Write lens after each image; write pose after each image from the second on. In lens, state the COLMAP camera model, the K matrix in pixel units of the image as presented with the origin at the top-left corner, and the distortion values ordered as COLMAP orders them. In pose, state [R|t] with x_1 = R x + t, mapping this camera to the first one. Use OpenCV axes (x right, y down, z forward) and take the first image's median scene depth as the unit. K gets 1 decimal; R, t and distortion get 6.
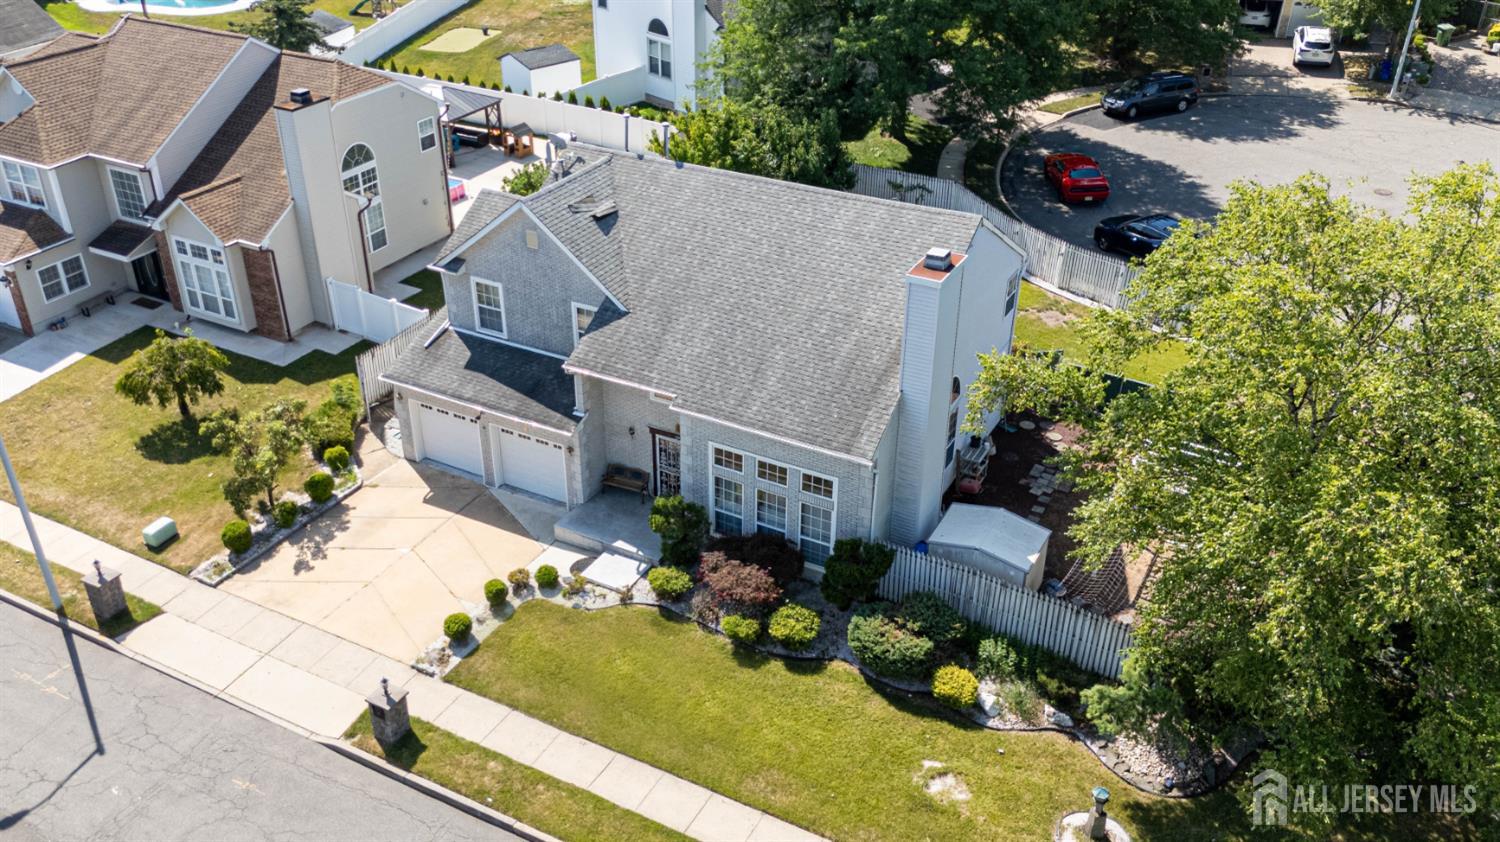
lens RADIAL K [[1270.9, 0, 750.0], [0, 1270.9, 421.0], [0, 0, 1]] dist [0.058130, -0.047142]
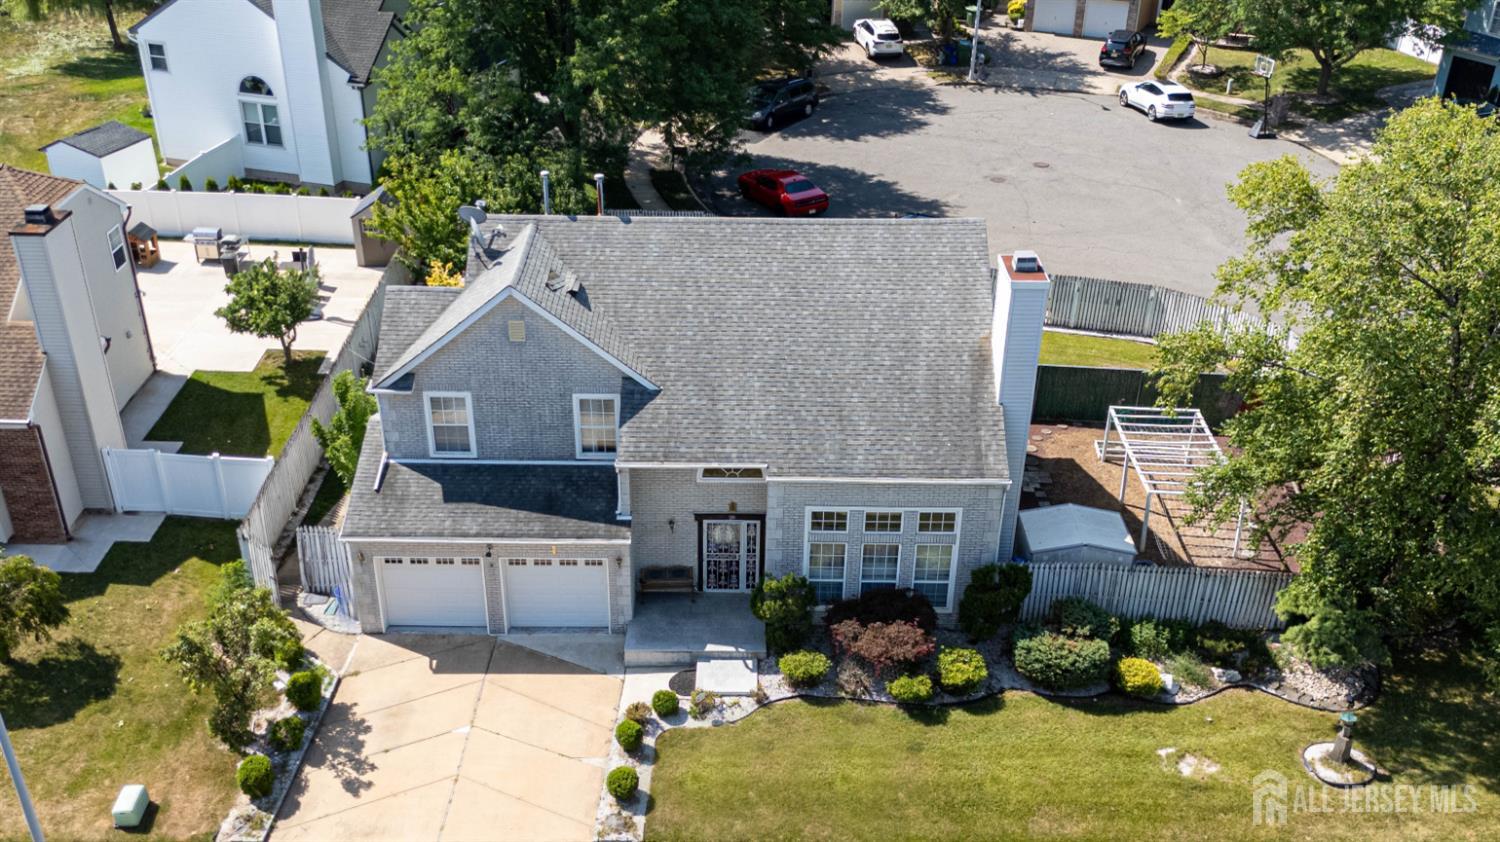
lens RADIAL K [[1418.7, 0, 749.6], [0, 1418.7, 523.4], [0, 0, 1]] dist [0.043800, -0.019049]
pose [[0.878604, -0.239017, 0.413432, -0.454849], [0.232044, 0.970336, 0.067852, -0.046963], [-0.417385, 0.036320, 0.908004, 0.087238]]
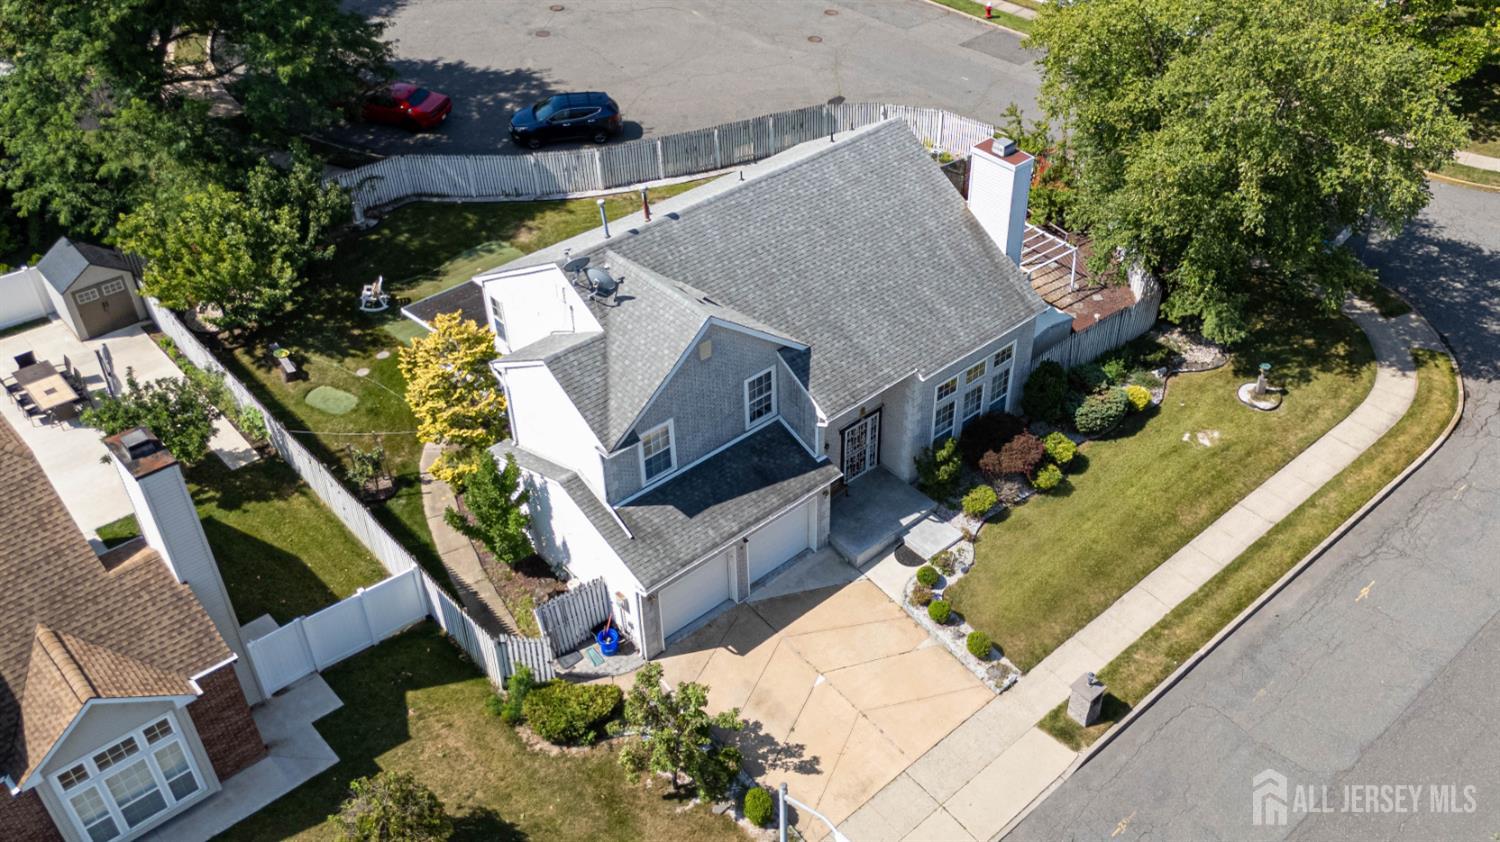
lens RADIAL K [[1303.2, 0, 831.9], [0, 1303.2, 424.0], [0, 0, 1]] dist [0.055436, 0.003667]
pose [[0.316793, -0.594146, 0.739346, -0.881141], [0.462973, 0.777189, 0.426184, -0.464916], [-0.827827, 0.207285, 0.521282, 0.436765]]
